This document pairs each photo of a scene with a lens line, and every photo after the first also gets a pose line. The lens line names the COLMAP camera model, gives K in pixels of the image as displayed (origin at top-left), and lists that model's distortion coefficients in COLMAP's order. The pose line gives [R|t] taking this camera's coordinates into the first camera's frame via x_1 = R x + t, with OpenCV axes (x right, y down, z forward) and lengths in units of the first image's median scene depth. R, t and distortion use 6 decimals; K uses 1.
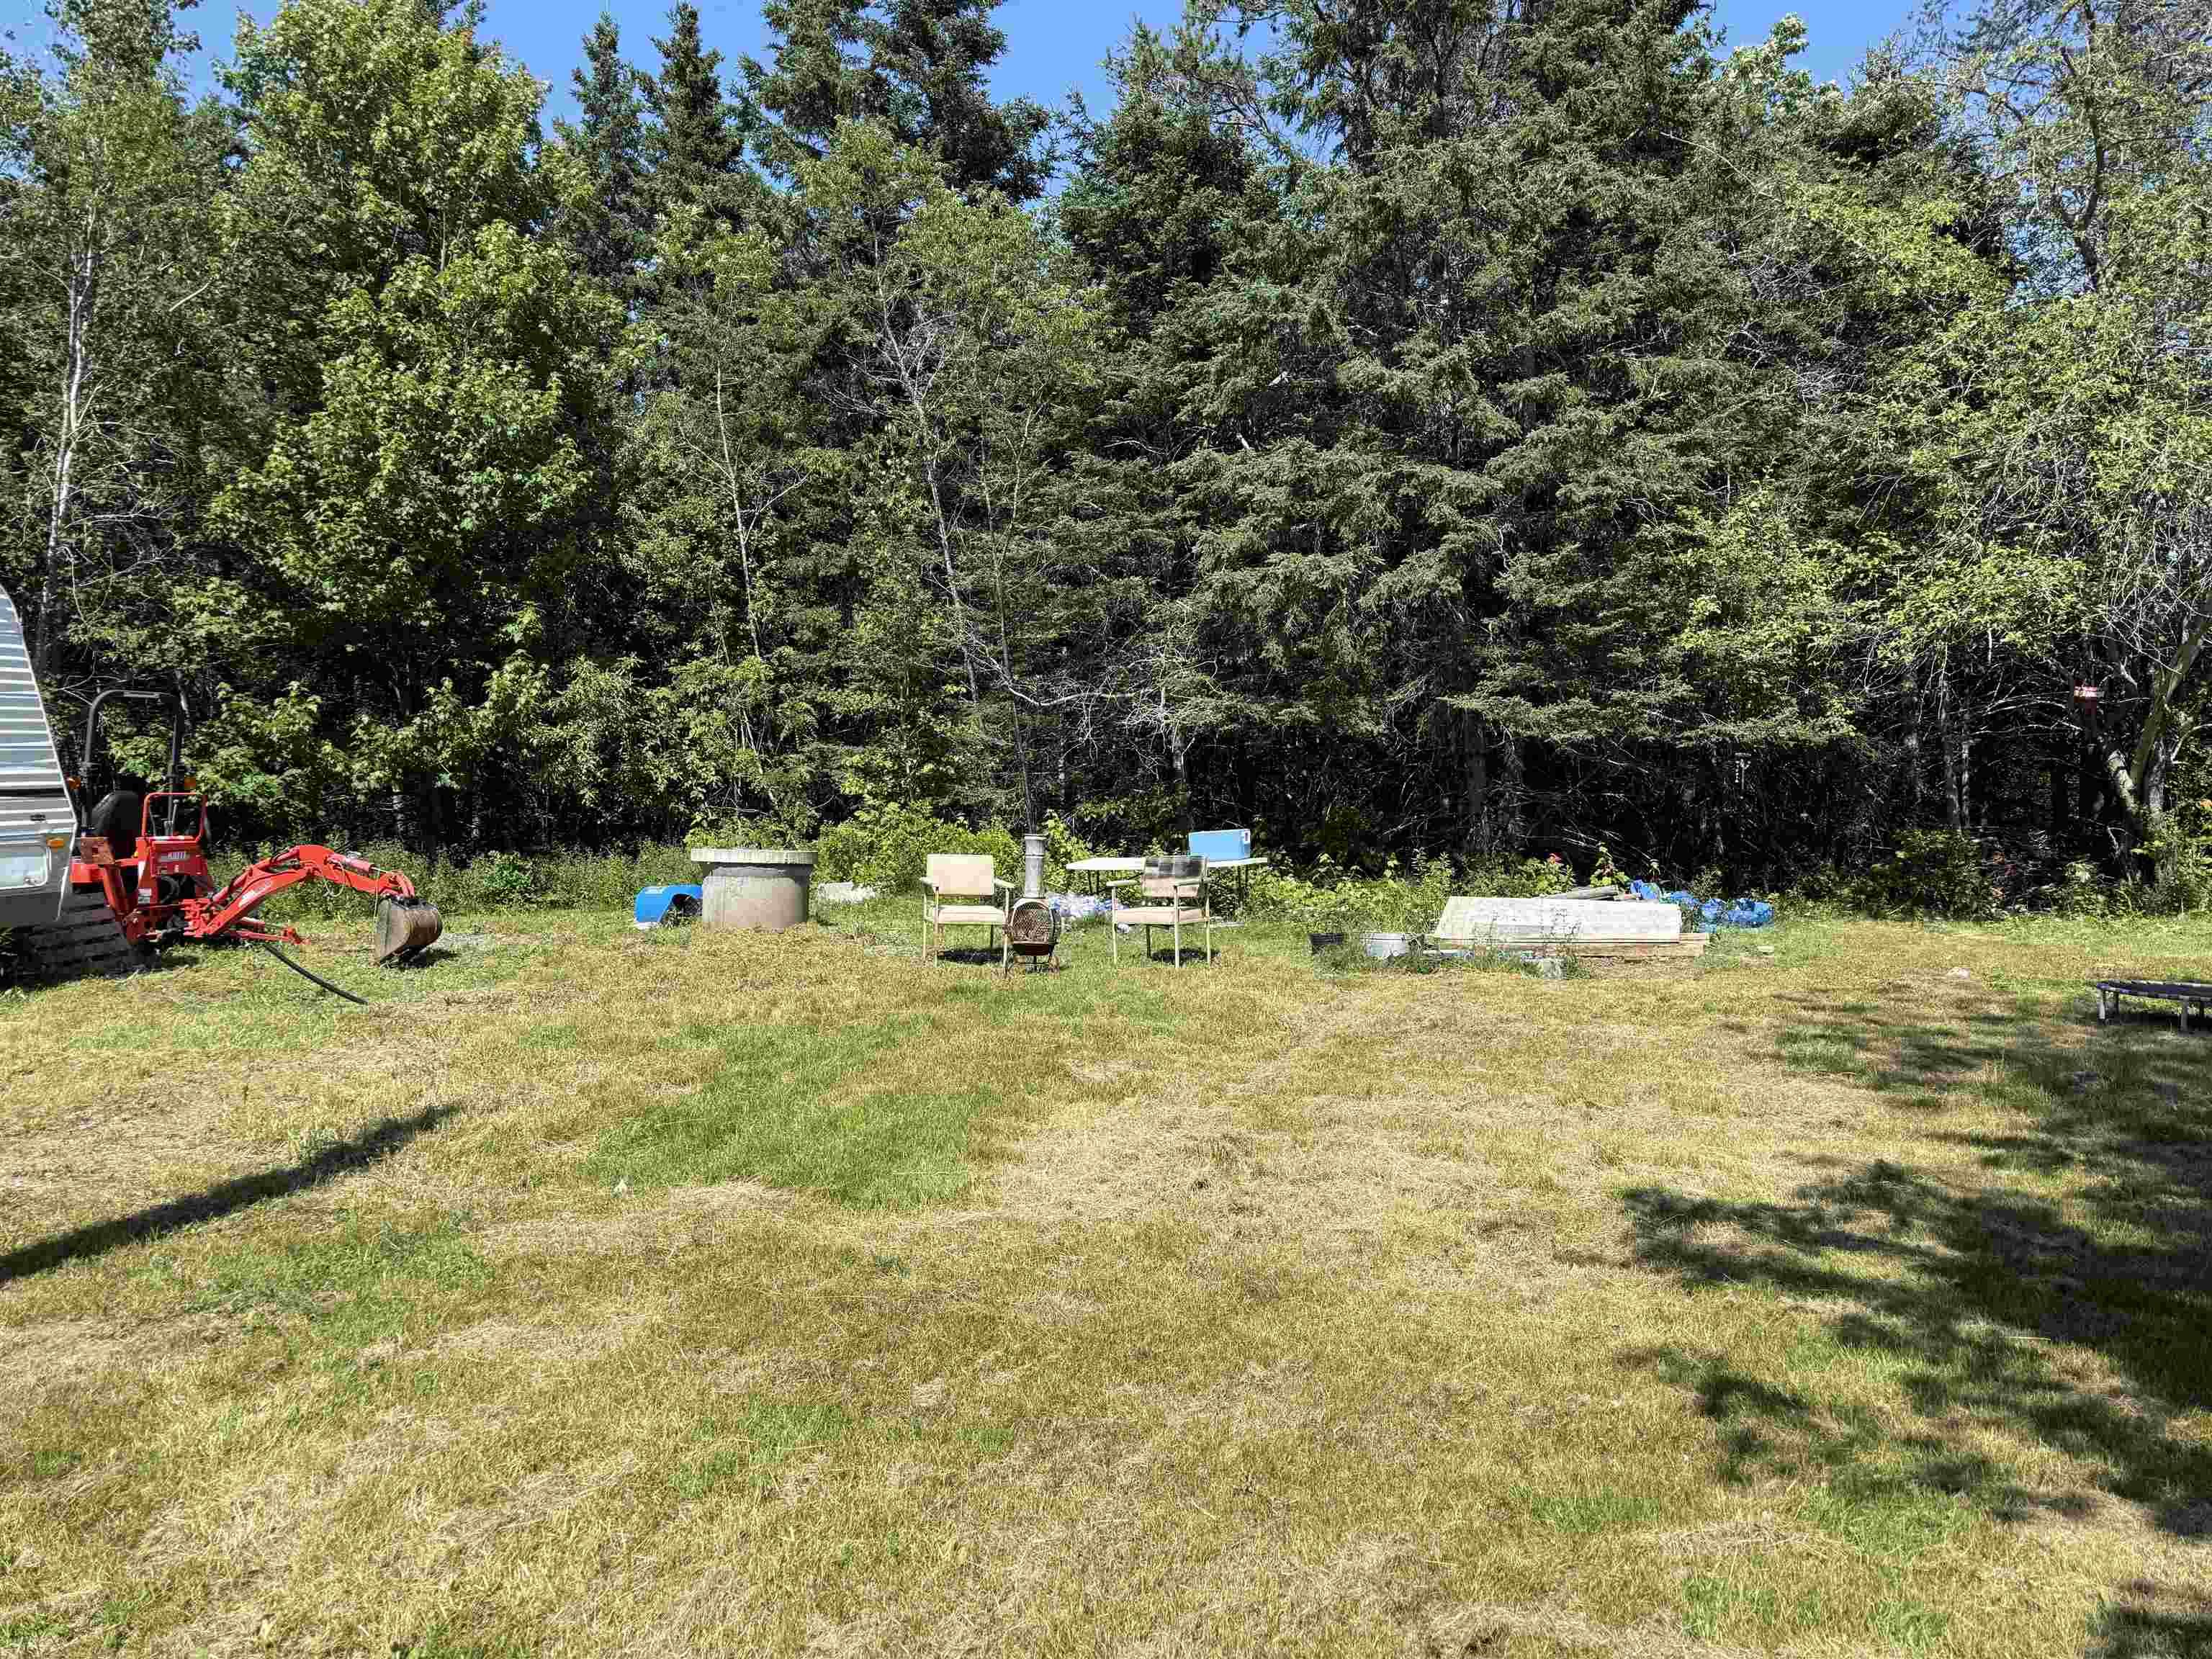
lens RADIAL K [[1555.1, 0, 1082.3], [0, 1555.1, 820.5], [0, 0, 1]] dist [0.046186, -0.052133]
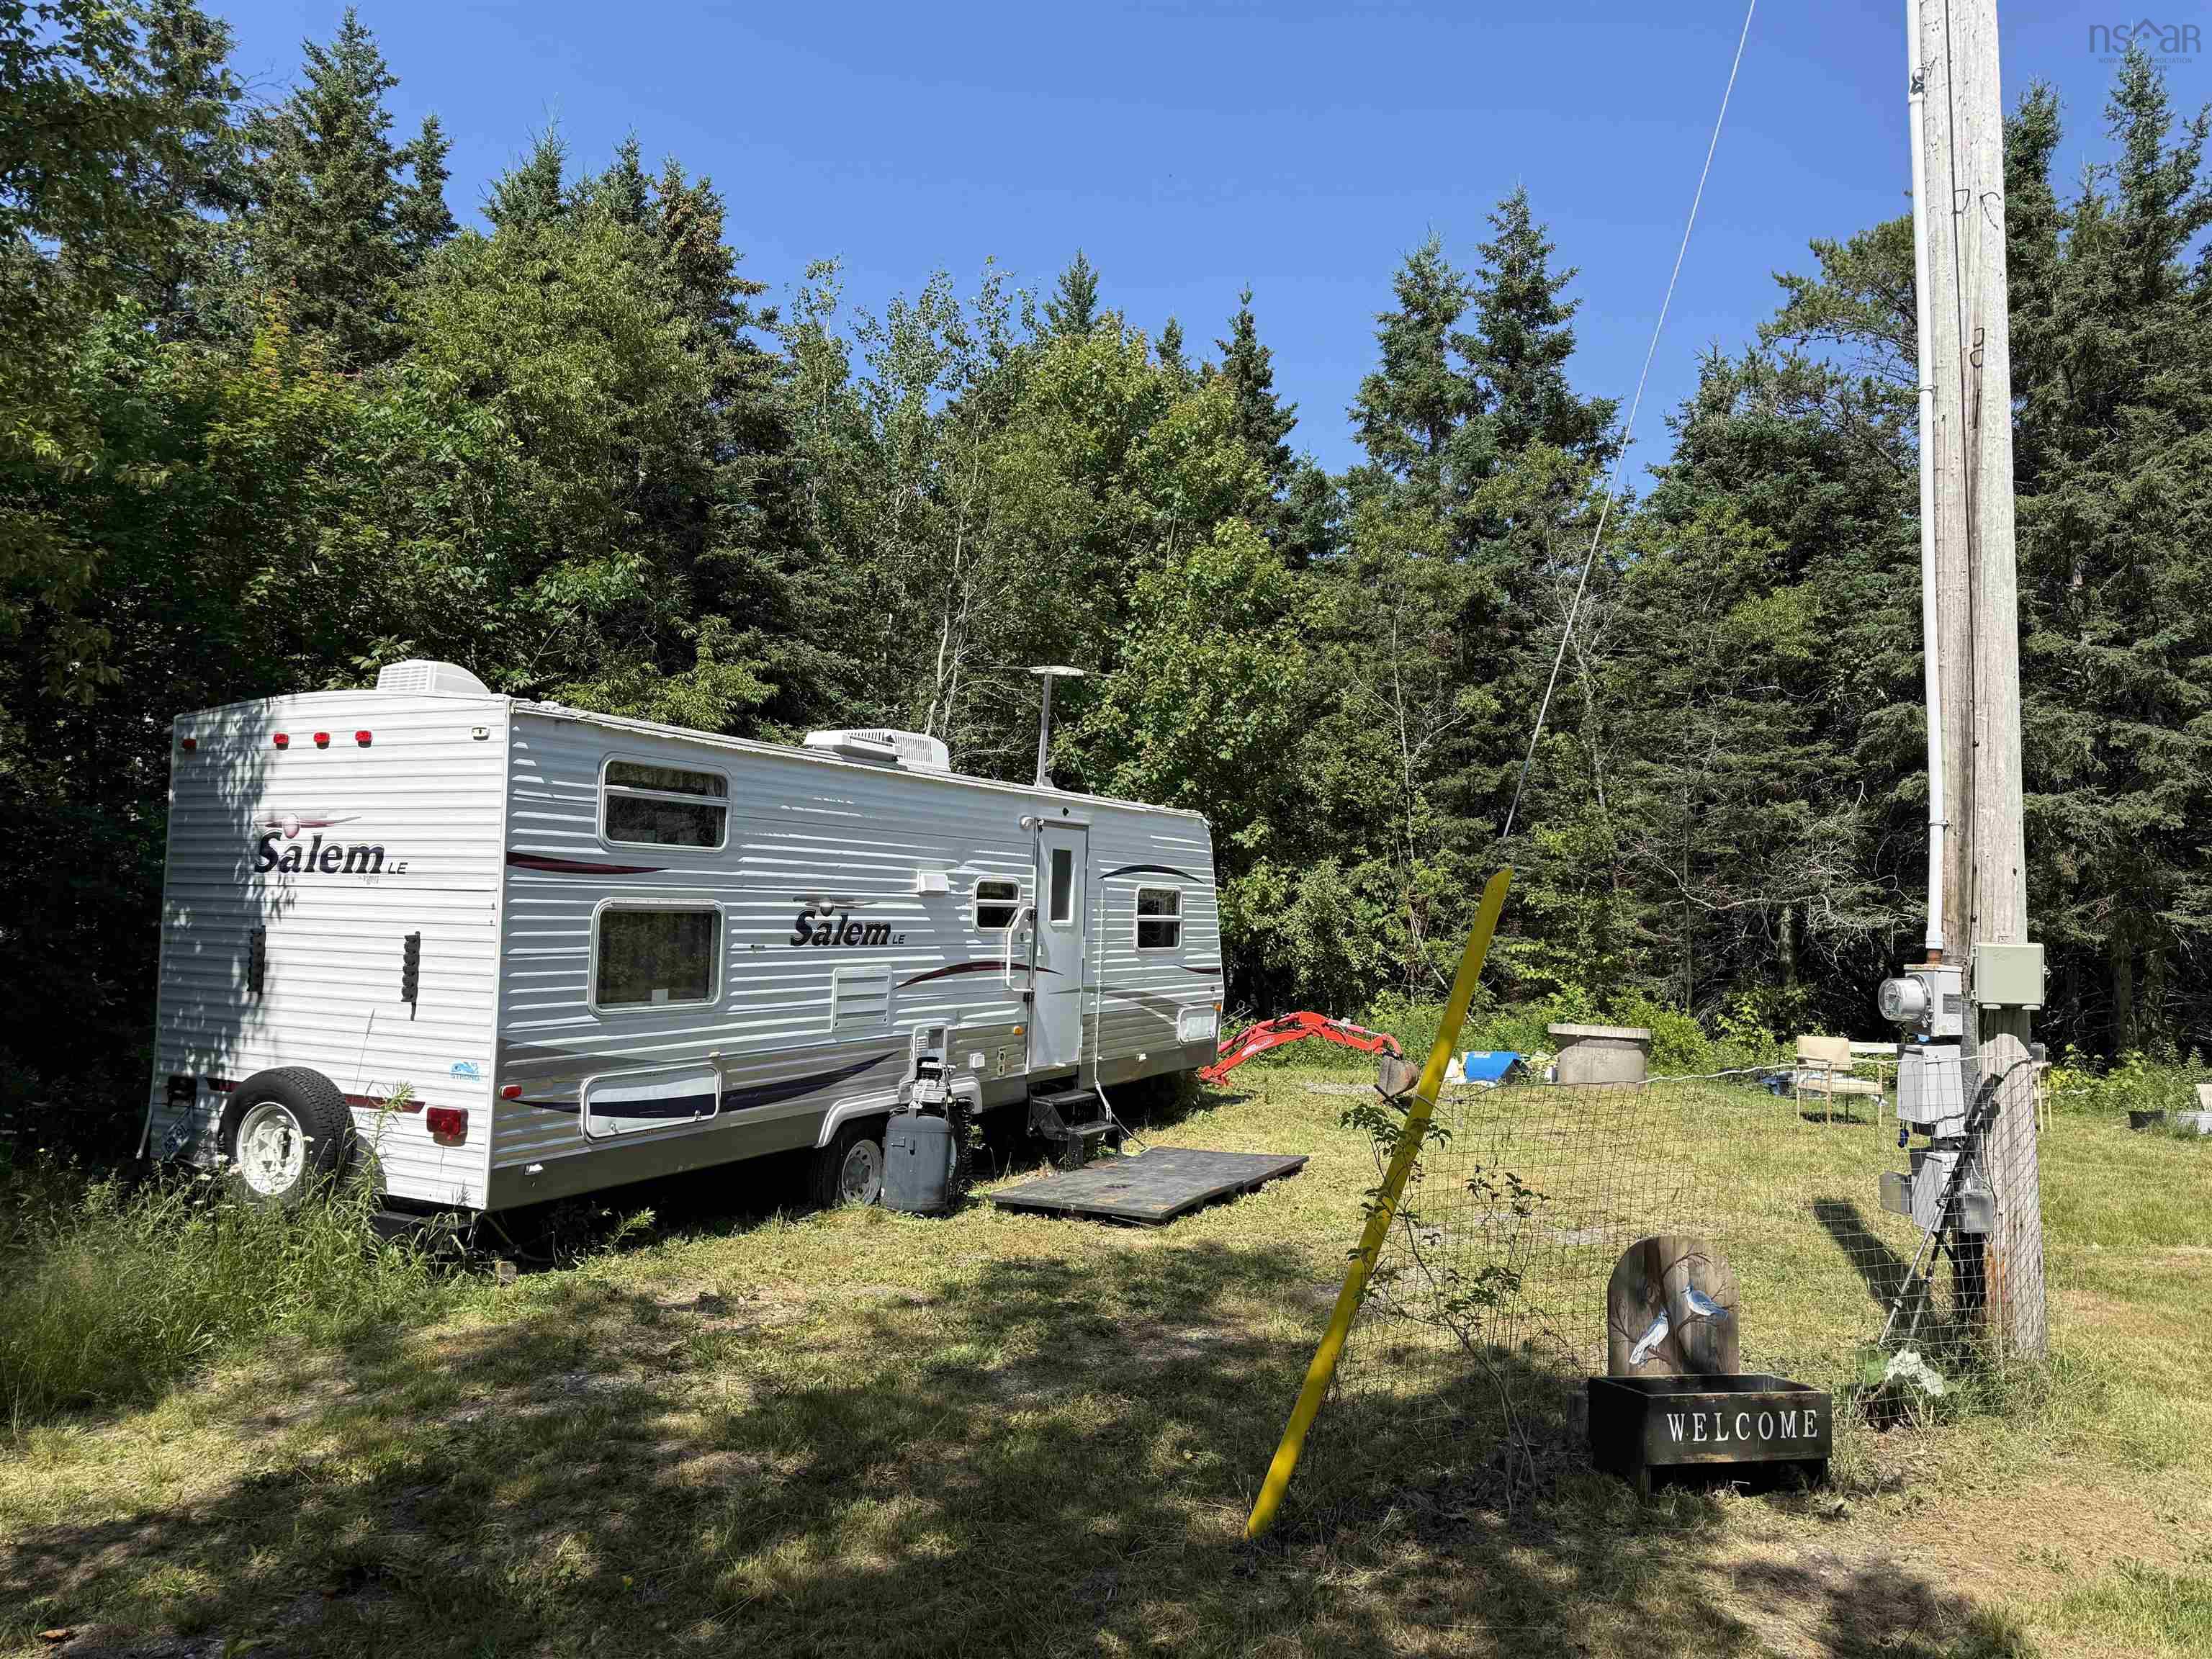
lens RADIAL K [[1555.1, 0, 1123.1], [0, 1555.1, 824.1], [0, 0, 1]] dist [0.046186, -0.052133]
pose [[0.993797, 0.009261, -0.110823, -0.447469], [-0.021328, 0.993901, -0.108198, 0.003239], [0.109145, 0.109890, 0.987933, -0.316970]]
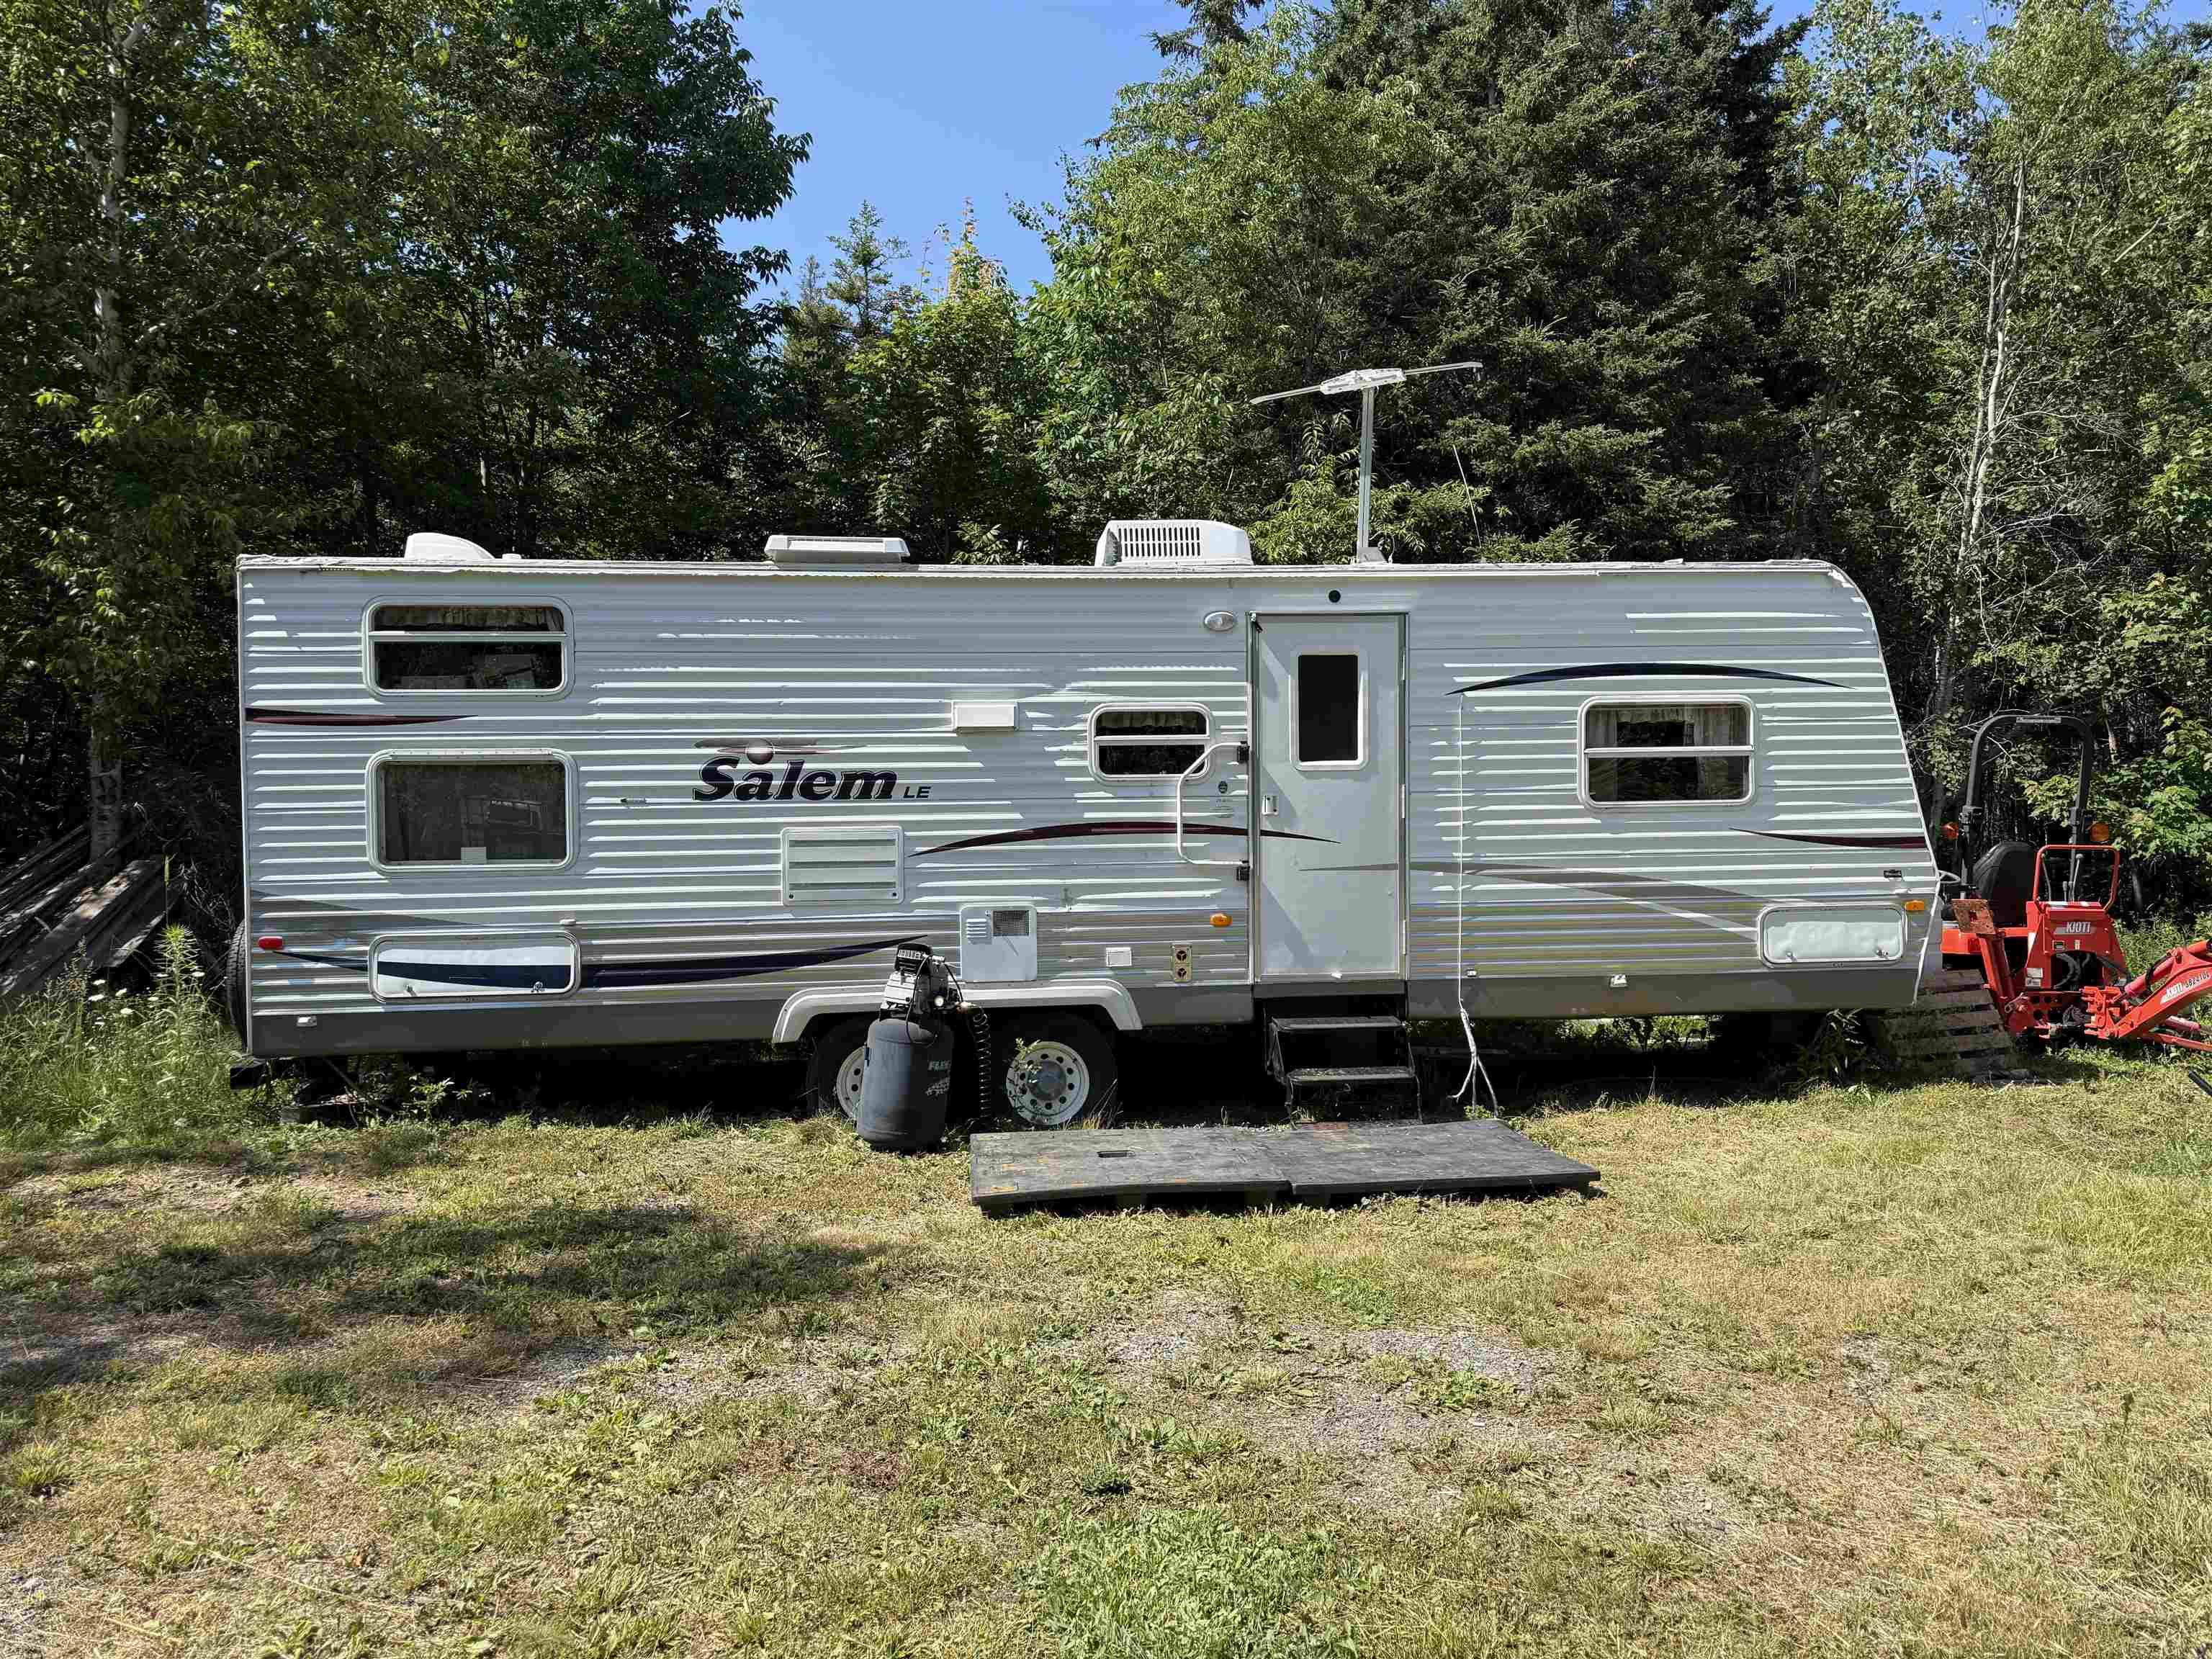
lens RADIAL K [[1555.1, 0, 1090.8], [0, 1555.1, 836.0], [0, 0, 1]] dist [0.046186, -0.052133]
pose [[0.449600, 0.013449, -0.893129, -0.099906], [-0.032042, 0.999486, -0.001079, -0.005200], [0.892655, 0.029102, 0.449800, 0.203260]]
